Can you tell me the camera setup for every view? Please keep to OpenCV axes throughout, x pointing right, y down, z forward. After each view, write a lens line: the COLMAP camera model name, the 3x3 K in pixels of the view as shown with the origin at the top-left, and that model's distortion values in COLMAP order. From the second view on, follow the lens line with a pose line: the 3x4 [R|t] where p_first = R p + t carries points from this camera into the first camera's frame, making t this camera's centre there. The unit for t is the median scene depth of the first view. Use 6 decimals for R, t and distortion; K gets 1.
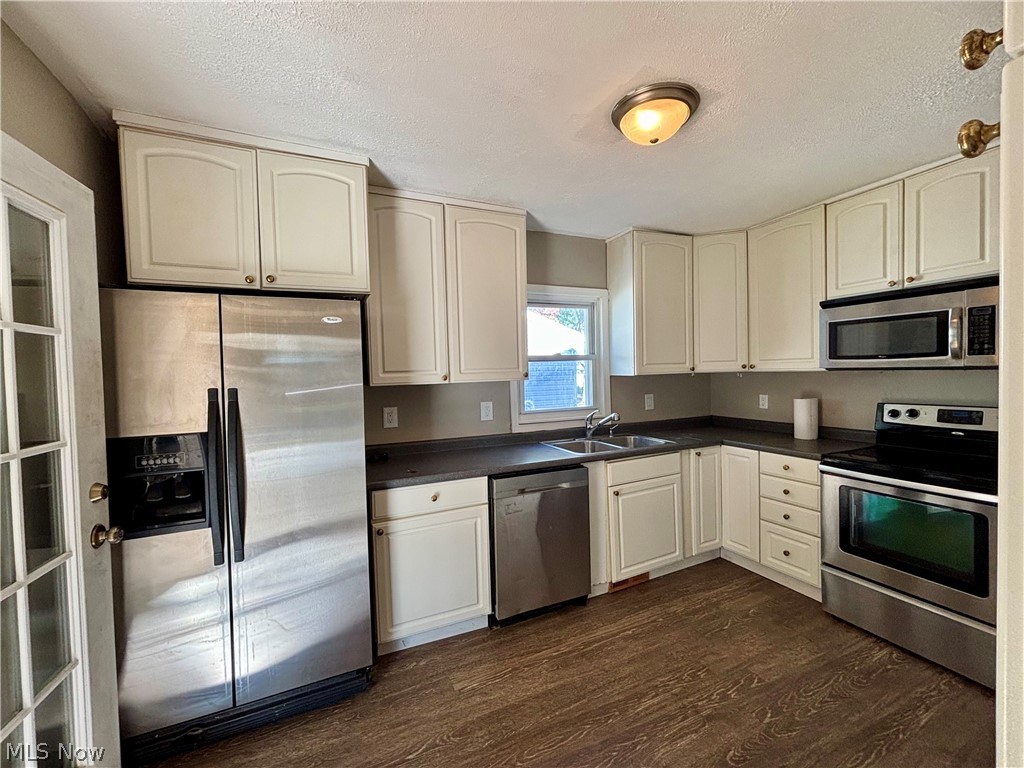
lens RADIAL K [[416.8, 0, 510.0], [0, 416.8, 381.4], [0, 0, 1]] dist [-0.000765, -0.000723]
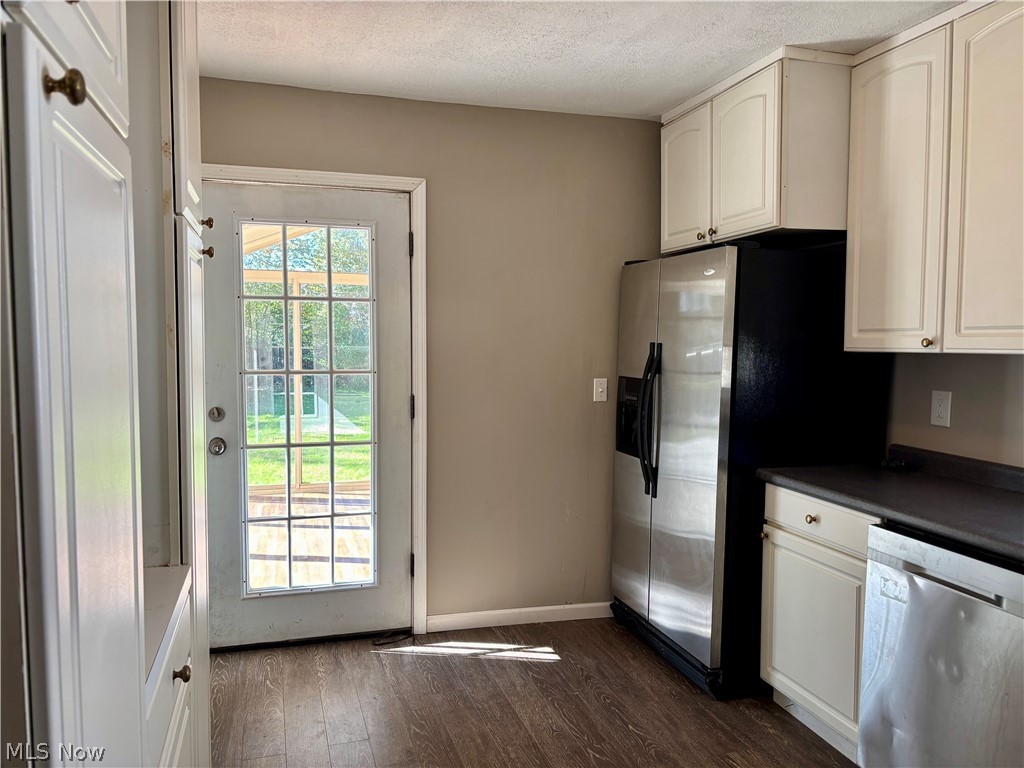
lens RADIAL K [[783.6, 0, 502.5], [0, 783.6, 388.2], [0, 0, 1]] dist [0.030219, -0.020254]
pose [[-0.148496, 0.087476, -0.985036, 1.035851], [-0.028766, 0.995276, 0.092722, -0.031437], [0.988495, 0.042105, -0.145278, 0.628735]]
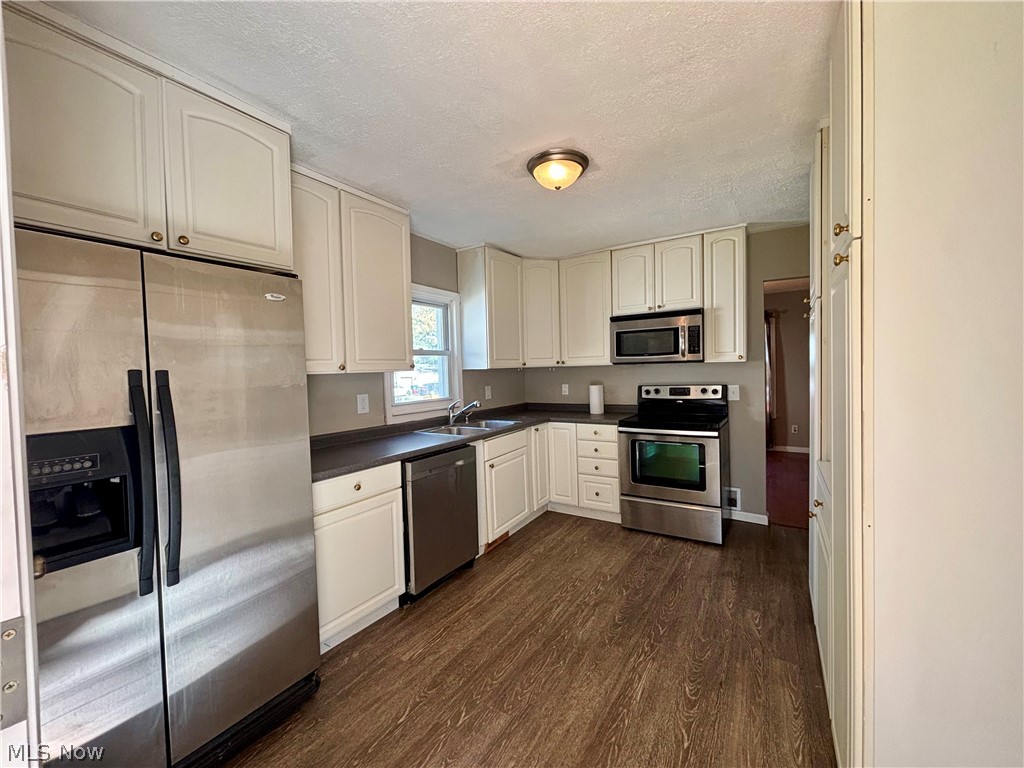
lens RADIAL K [[416.8, 0, 512.2], [0, 416.8, 381.3], [0, 0, 1]] dist [-0.000765, -0.000723]
pose [[0.837699, -0.013068, 0.545975, -0.378928], [0.019800, 0.999783, -0.006450, 0.040040], [-0.545772, 0.016214, 0.837777, -0.029678]]
